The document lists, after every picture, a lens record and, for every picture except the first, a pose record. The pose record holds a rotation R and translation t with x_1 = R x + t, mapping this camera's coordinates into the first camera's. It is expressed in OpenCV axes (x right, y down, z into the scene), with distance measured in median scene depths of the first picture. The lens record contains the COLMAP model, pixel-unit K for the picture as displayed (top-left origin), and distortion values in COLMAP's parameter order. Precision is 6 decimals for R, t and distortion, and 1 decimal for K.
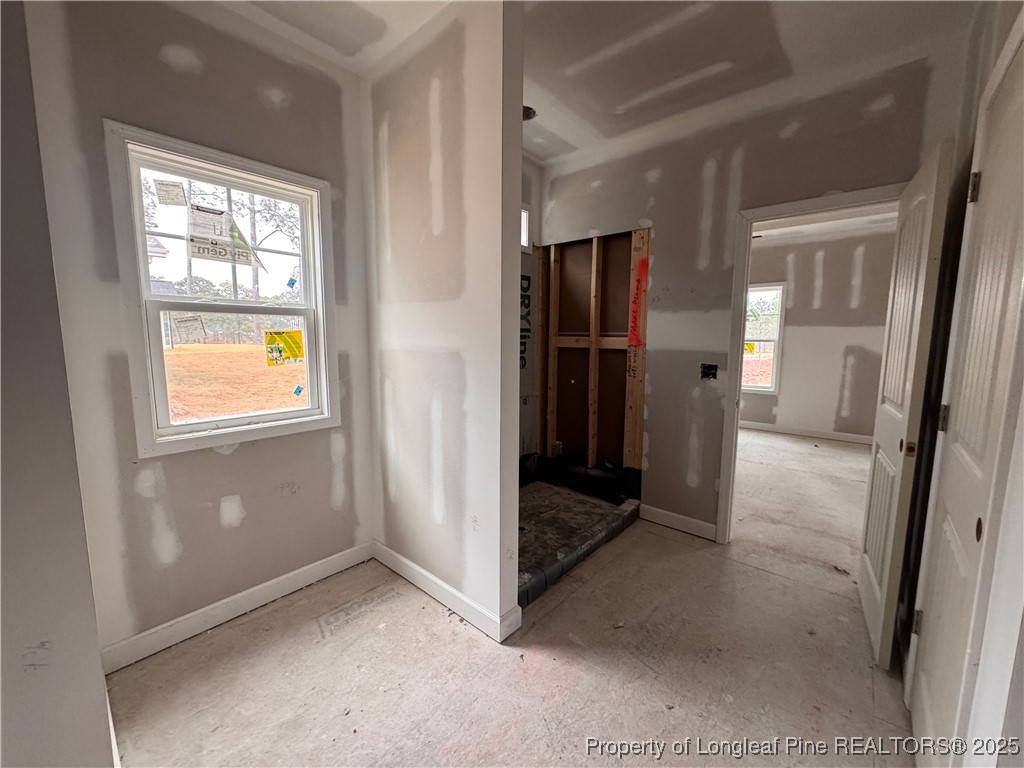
lens RADIAL K [[408.9, 0, 512.0], [0, 408.9, 384.0], [0, 0, 1]] dist [-0.000745, -0.000375]
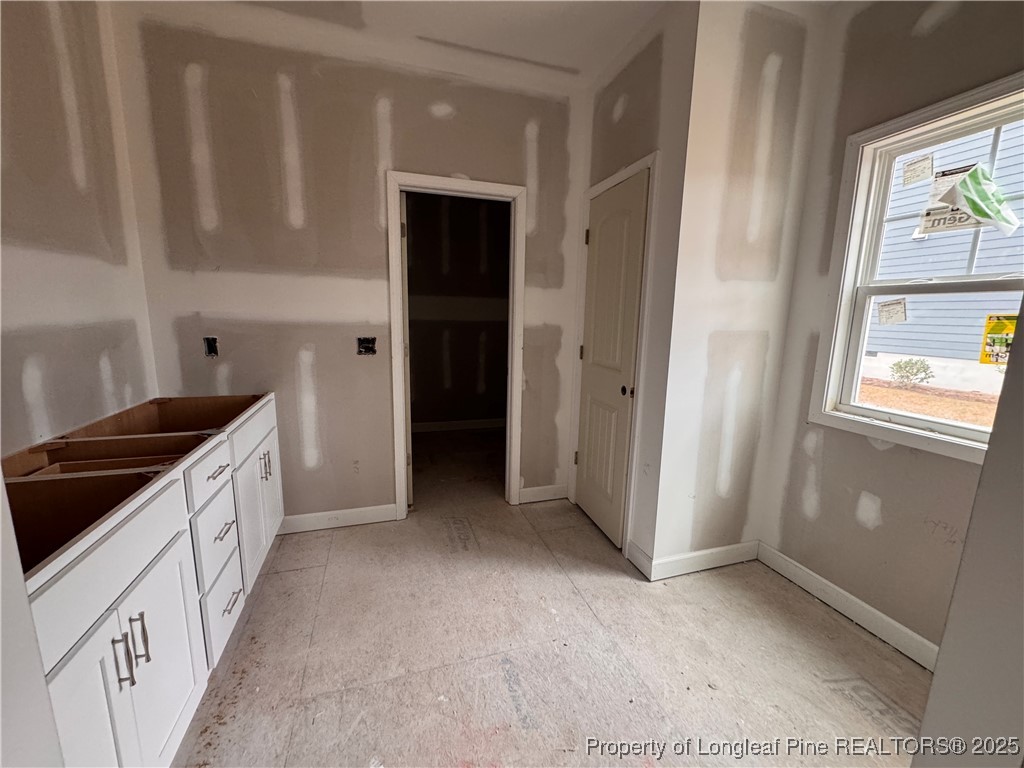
lens RADIAL K [[408.9, 0, 512.0], [0, 408.9, 384.0], [0, 0, 1]] dist [-0.000745, -0.000375]
pose [[-0.514839, 0.129216, -0.847493, 0.499433], [-0.122592, 0.967319, 0.221958, -0.075319], [0.848476, 0.218169, -0.482173, 0.727486]]
